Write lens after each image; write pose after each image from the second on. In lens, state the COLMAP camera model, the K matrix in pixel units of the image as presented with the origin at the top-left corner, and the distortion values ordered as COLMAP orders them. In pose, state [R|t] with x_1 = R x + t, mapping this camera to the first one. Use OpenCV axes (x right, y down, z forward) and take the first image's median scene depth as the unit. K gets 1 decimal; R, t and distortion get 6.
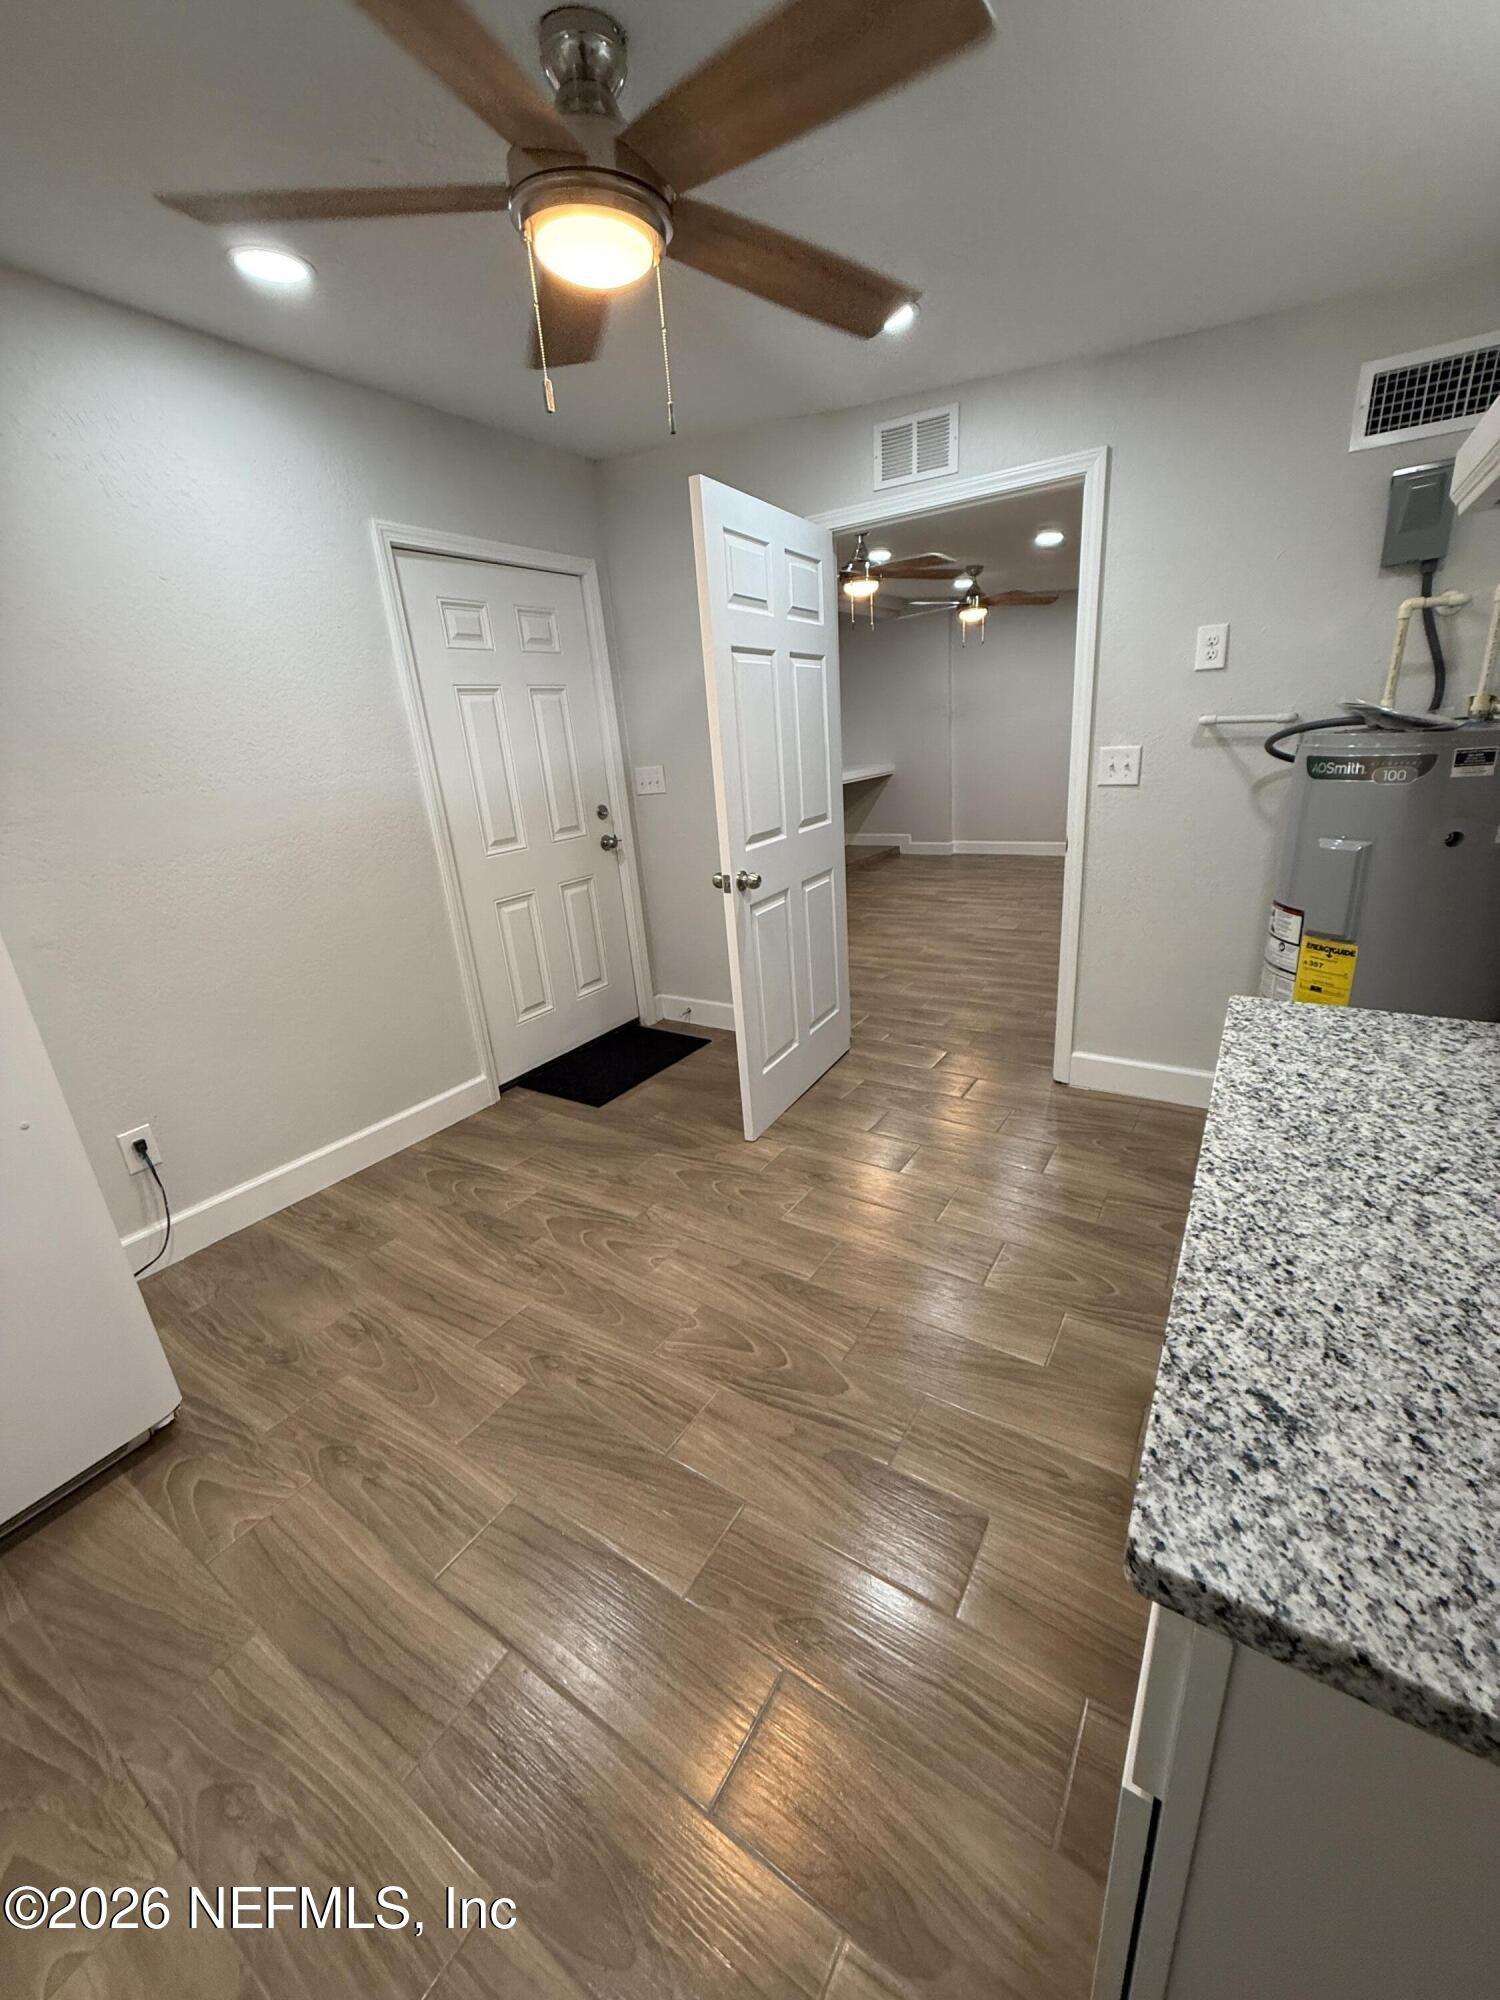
lens RADIAL K [[795.7, 0, 746.8], [0, 795.7, 1004.1], [0, 0, 1]] dist [0.000367, 0.000050]
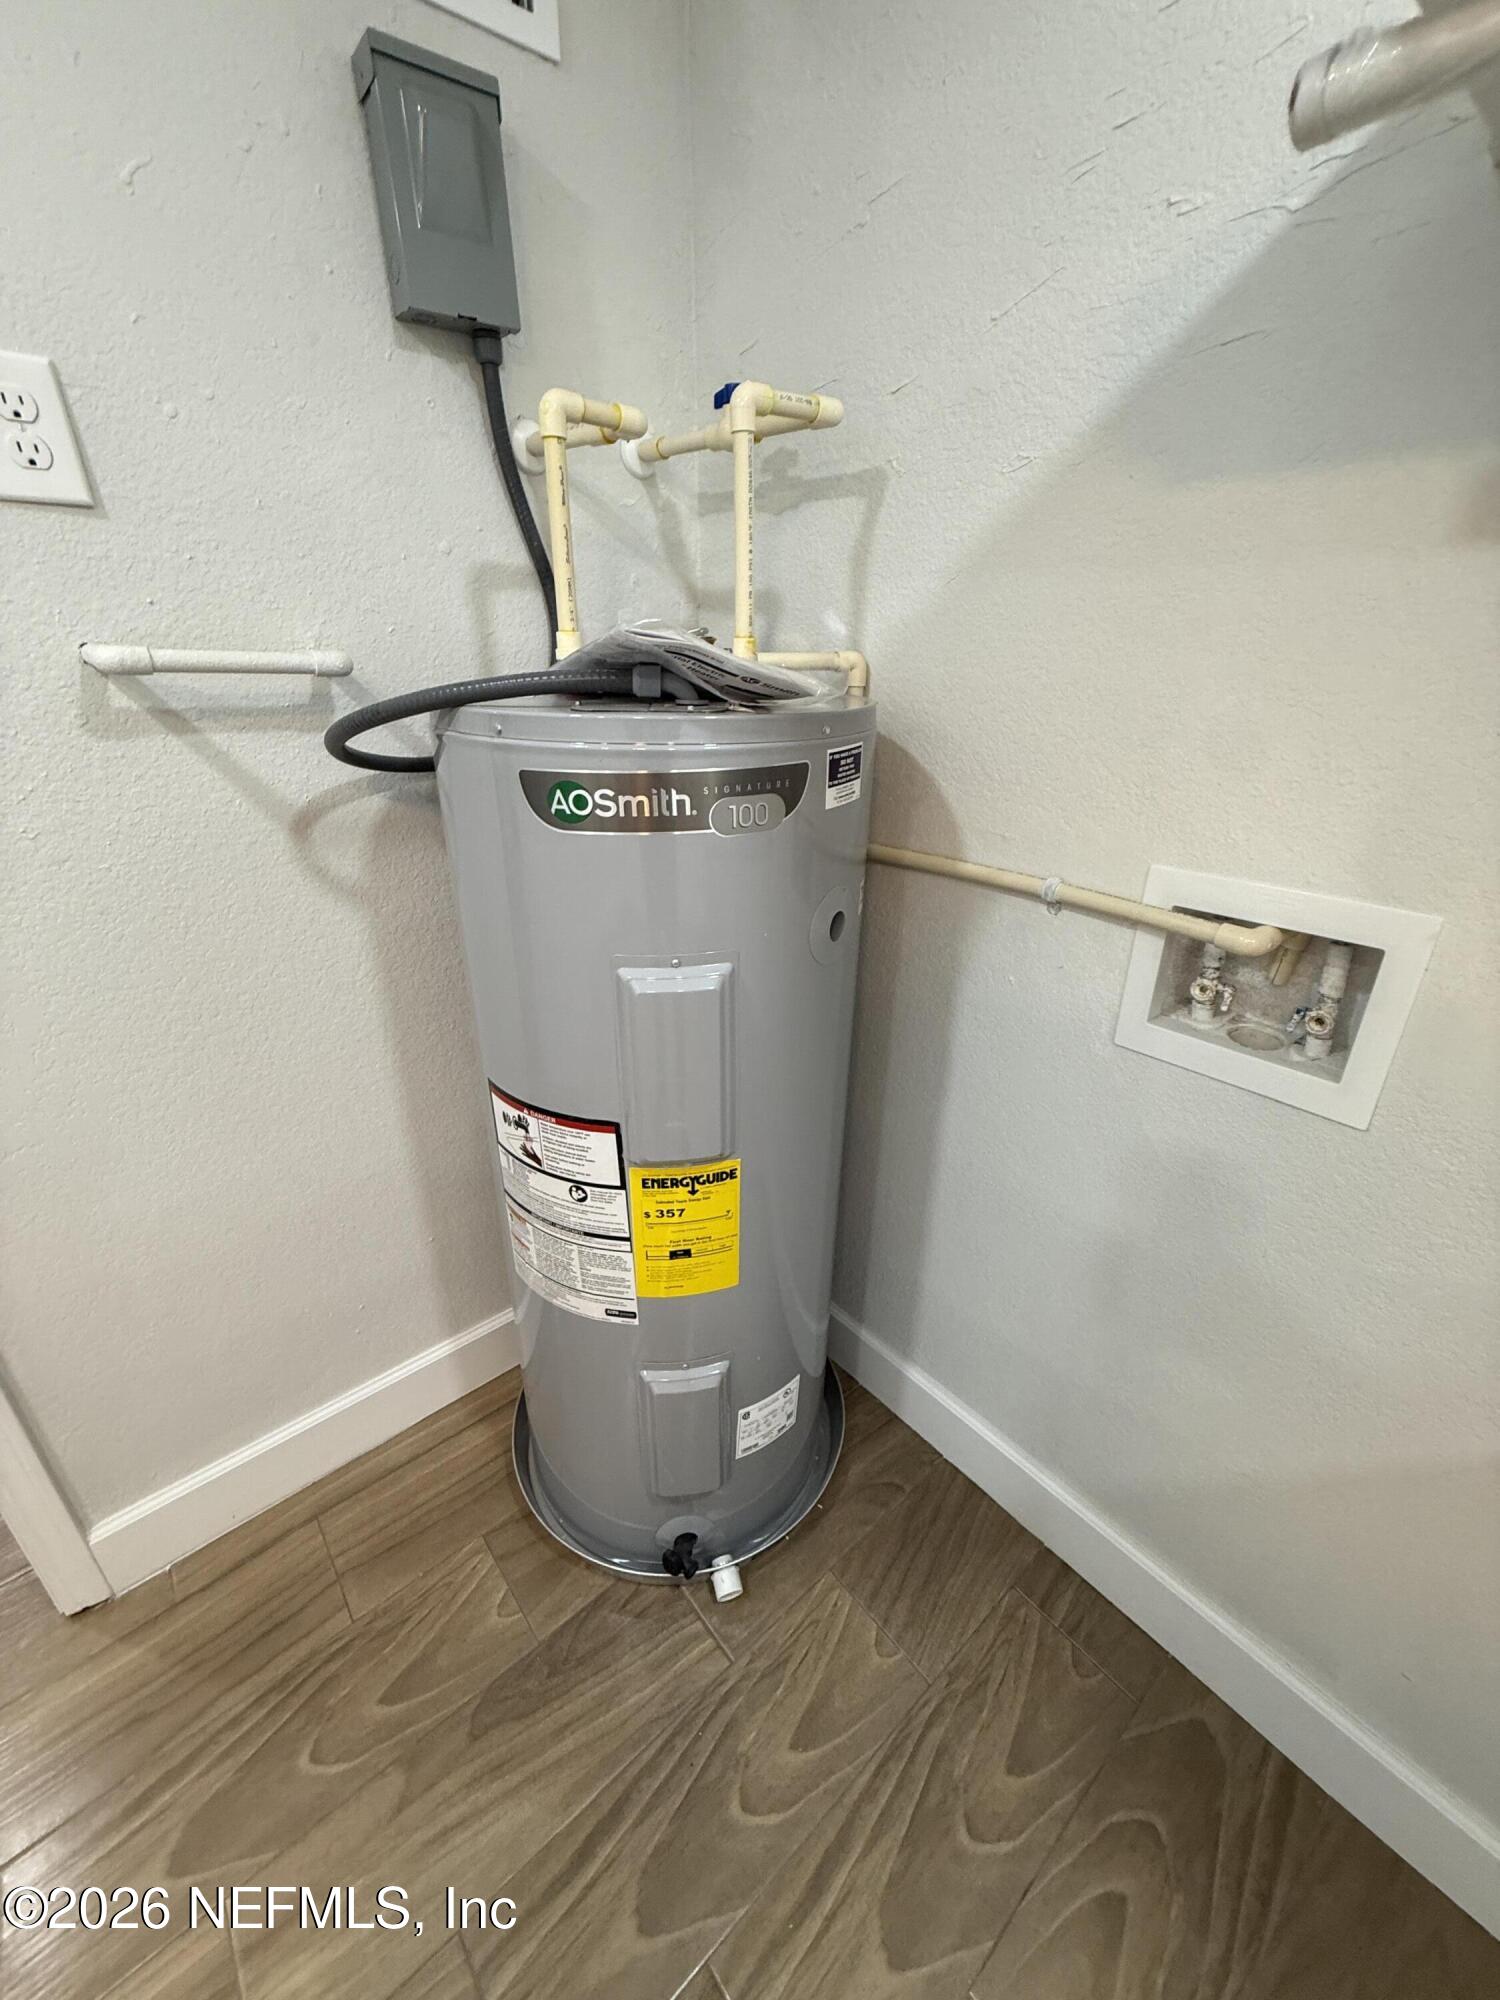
lens RADIAL K [[795.7, 0, 760.1], [0, 795.7, 987.7], [0, 0, 1]] dist [0.000367, 0.000050]
pose [[0.285297, -0.324764, 0.901739, 0.316274], [0.287732, 0.926466, 0.242635, -0.238830], [-0.914230, 0.190236, 0.357763, 0.677906]]
